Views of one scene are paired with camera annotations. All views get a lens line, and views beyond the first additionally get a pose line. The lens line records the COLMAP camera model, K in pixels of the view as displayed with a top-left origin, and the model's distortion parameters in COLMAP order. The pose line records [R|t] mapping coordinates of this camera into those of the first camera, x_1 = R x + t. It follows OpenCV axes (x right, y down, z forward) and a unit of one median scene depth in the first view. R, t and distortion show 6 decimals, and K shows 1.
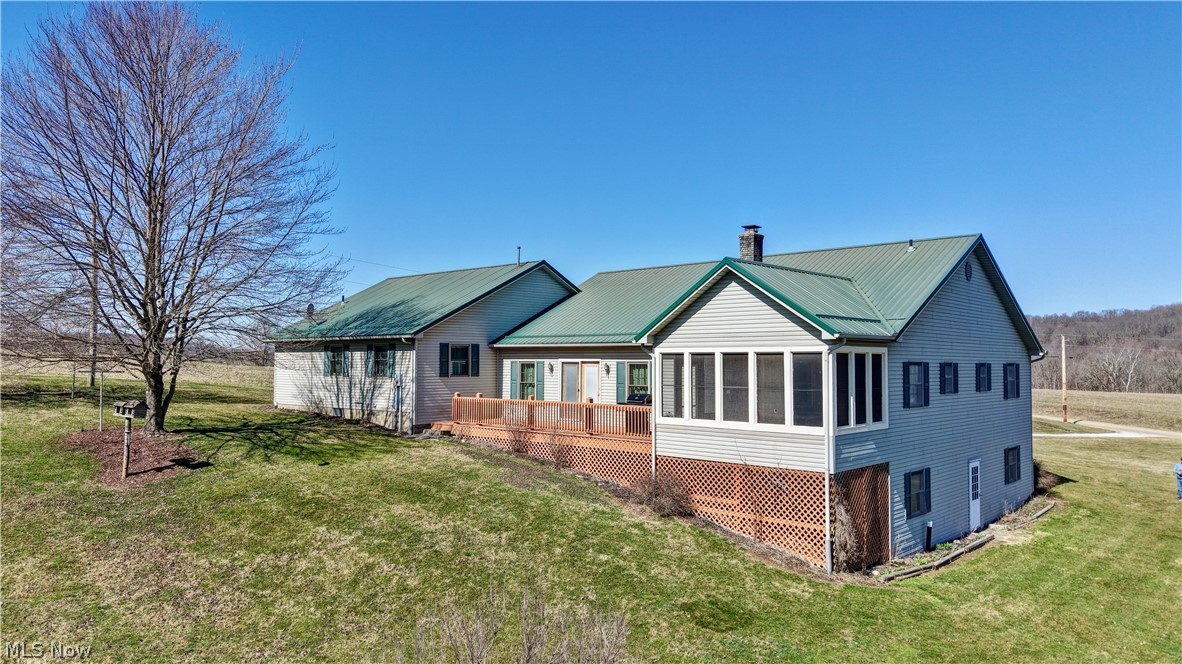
lens RADIAL K [[804.6, 0, 591.0], [0, 804.6, 332.0], [0, 0, 1]] dist [0.214170, -0.000479]
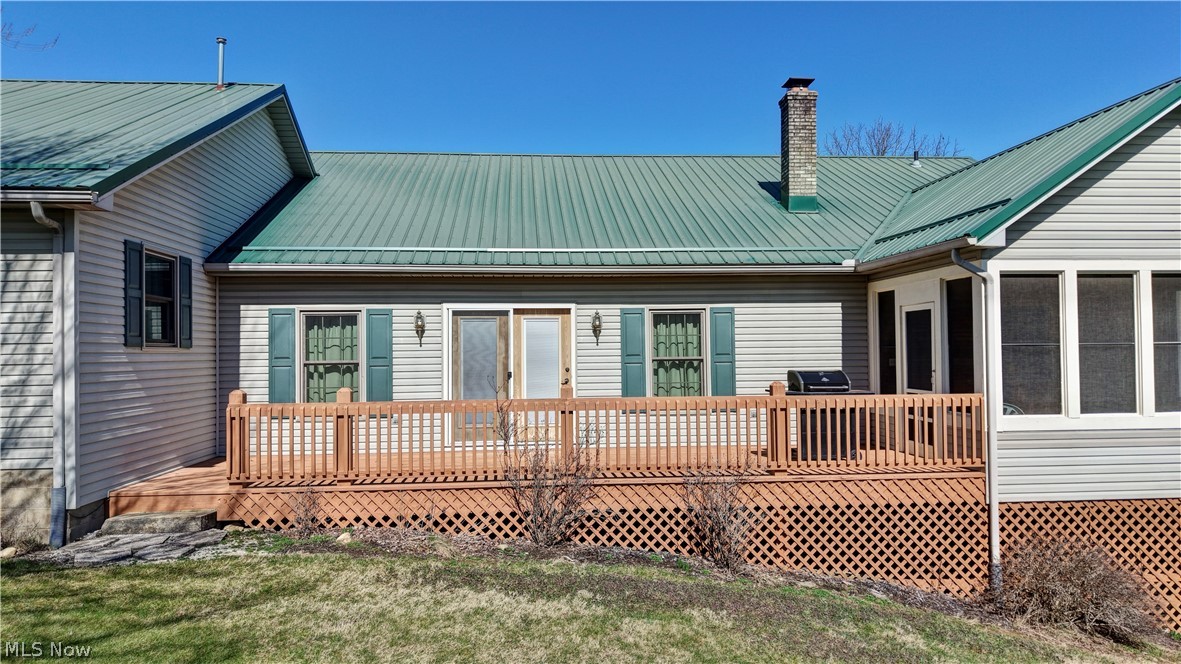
lens RADIAL K [[803.9, 0, 590.5], [0, 803.9, 332.0], [0, 0, 1]] dist [0.214170, -0.000479]
pose [[0.680487, 0.011070, 0.732677, -0.317185], [-0.016028, 0.999872, -0.000220, 0.048576], [-0.732585, -0.011593, 0.680577, 0.653543]]
